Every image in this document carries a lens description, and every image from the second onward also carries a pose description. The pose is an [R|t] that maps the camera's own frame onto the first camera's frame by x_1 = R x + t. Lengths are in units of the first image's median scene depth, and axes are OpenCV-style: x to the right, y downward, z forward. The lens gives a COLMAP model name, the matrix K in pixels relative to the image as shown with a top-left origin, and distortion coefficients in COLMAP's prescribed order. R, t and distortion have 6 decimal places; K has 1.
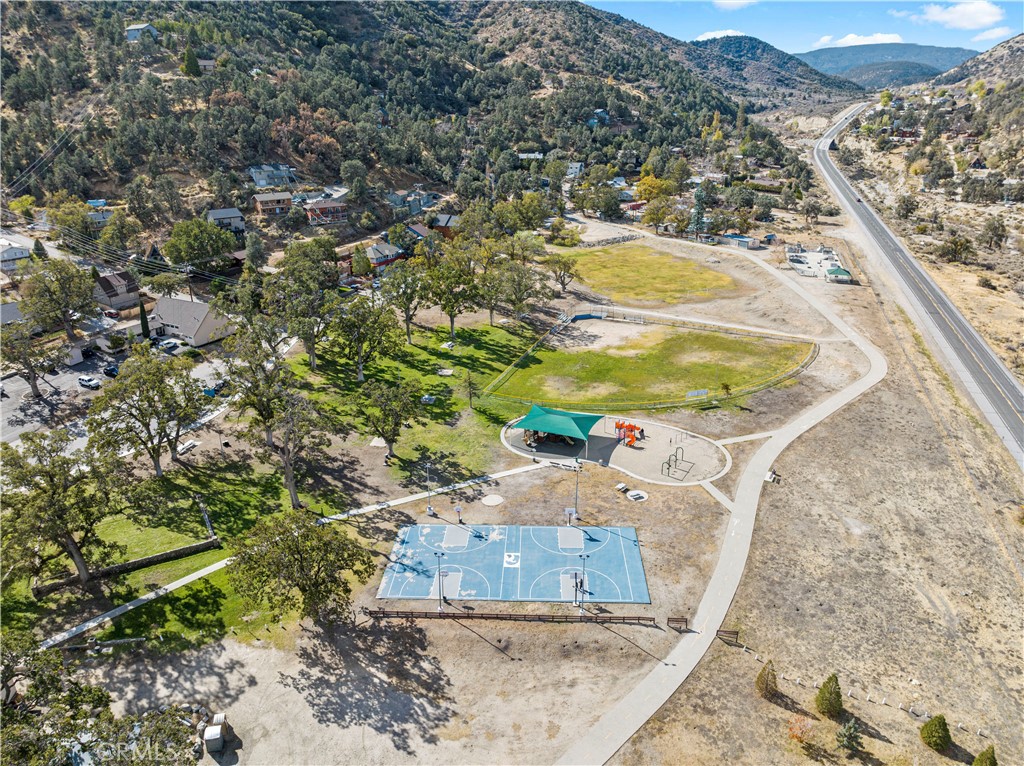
lens RADIAL K [[722.4, 0, 515.0], [0, 722.4, 382.4], [0, 0, 1]] dist [-0.049086, 0.021025]
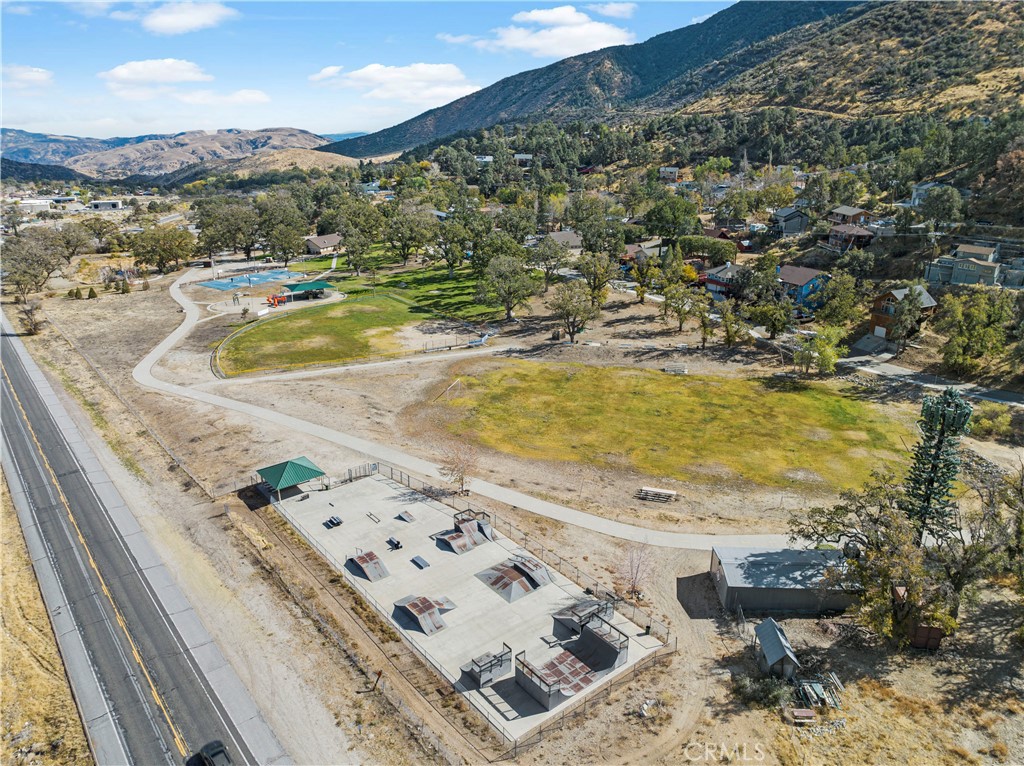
lens RADIAL K [[722.4, 0, 515.0], [0, 722.4, 382.4], [0, 0, 1]] dist [-0.049086, 0.021025]
pose [[-0.548106, 0.285873, -0.786039, 1.525325], [-0.304862, 0.806847, 0.506021, -0.985631], [0.778871, 0.516986, -0.355086, 2.676656]]
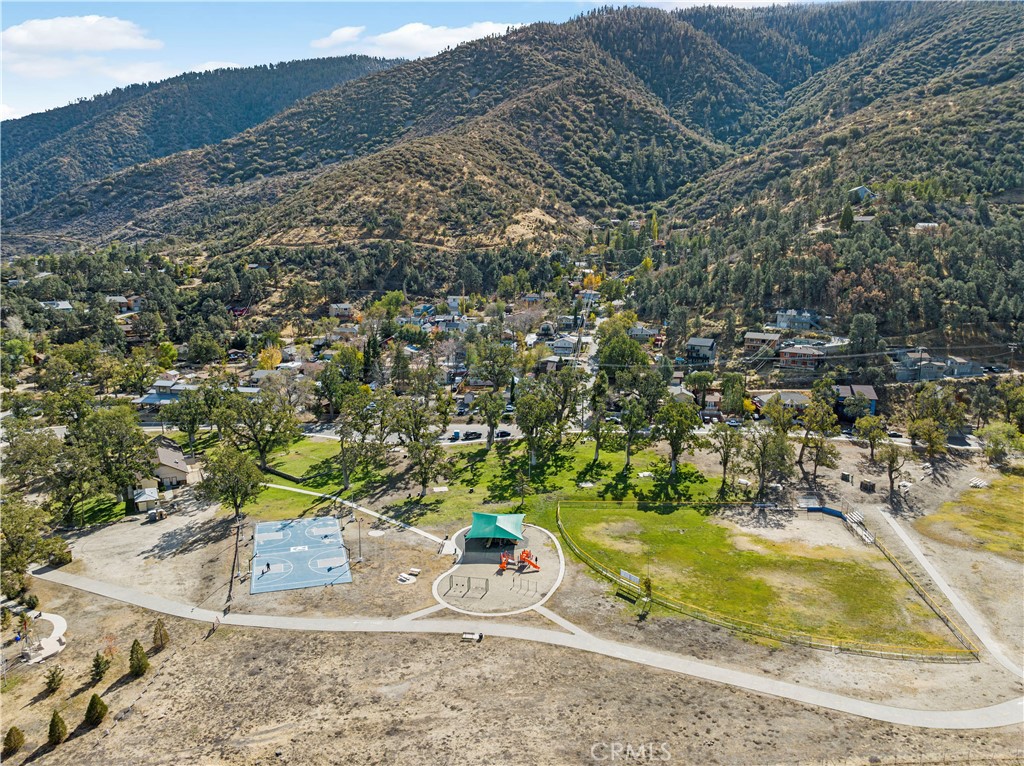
lens RADIAL K [[722.4, 0, 515.0], [0, 722.4, 382.4], [0, 0, 1]] dist [-0.049086, 0.021025]
pose [[0.345221, 0.174866, -0.922087, 1.328716], [-0.353634, 0.934311, 0.044787, -0.266347], [0.869348, 0.310620, 0.384383, 0.671983]]
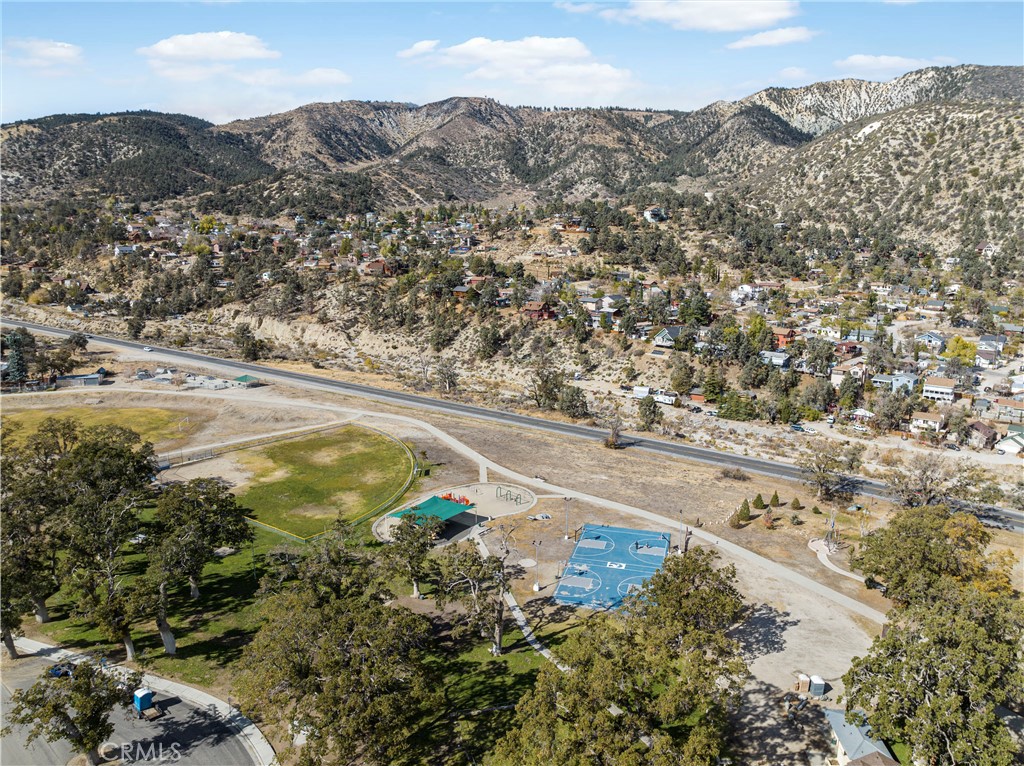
lens RADIAL K [[722.4, 0, 515.0], [0, 722.4, 382.4], [0, 0, 1]] dist [-0.049086, 0.021025]
pose [[0.229325, -0.184747, 0.955656, -1.171830], [0.341522, 0.934673, 0.098737, -0.246422], [-0.911467, 0.303735, 0.277439, 0.654420]]
